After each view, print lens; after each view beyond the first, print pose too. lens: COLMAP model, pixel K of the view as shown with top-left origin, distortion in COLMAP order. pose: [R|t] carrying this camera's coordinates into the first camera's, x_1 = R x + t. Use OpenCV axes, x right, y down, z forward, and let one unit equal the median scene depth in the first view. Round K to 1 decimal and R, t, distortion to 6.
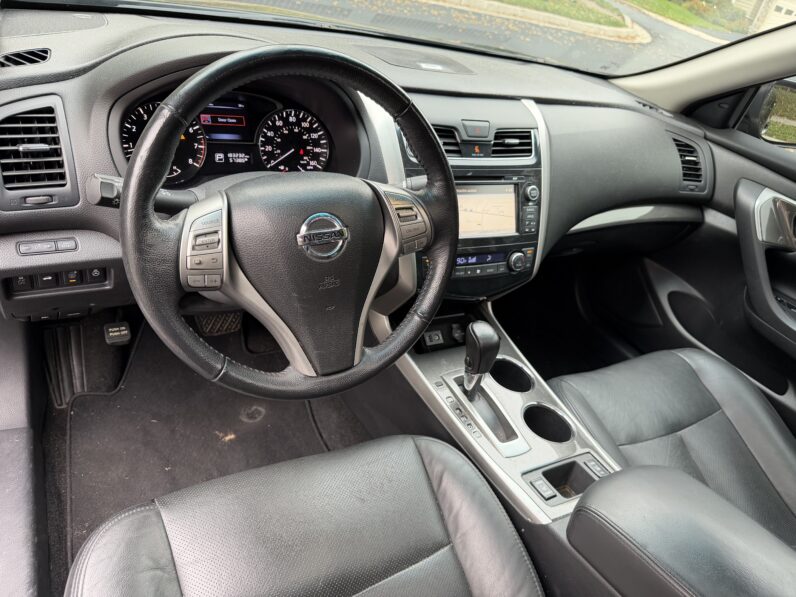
lens RADIAL K [[561.0, 0, 398.0], [0, 561.0, 298.5], [0, 0, 1]] dist [0.122594, -0.209808]
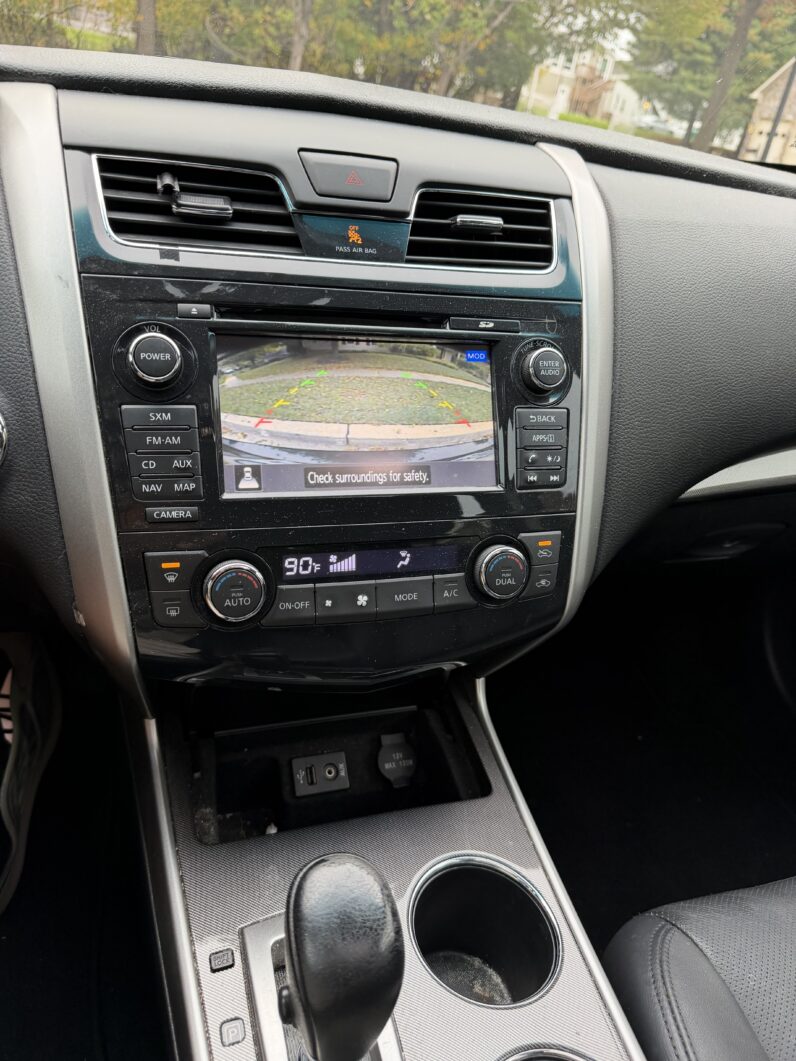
lens RADIAL K [[761.3, 0, 398.0], [0, 761.3, 530.5], [0, 0, 1]] dist [0.080543, -0.179737]
pose [[0.981401, -0.001409, -0.191963, 0.237098], [-0.021786, 0.992695, -0.118666, -0.034878], [0.190728, 0.120641, 0.974201, 0.550404]]
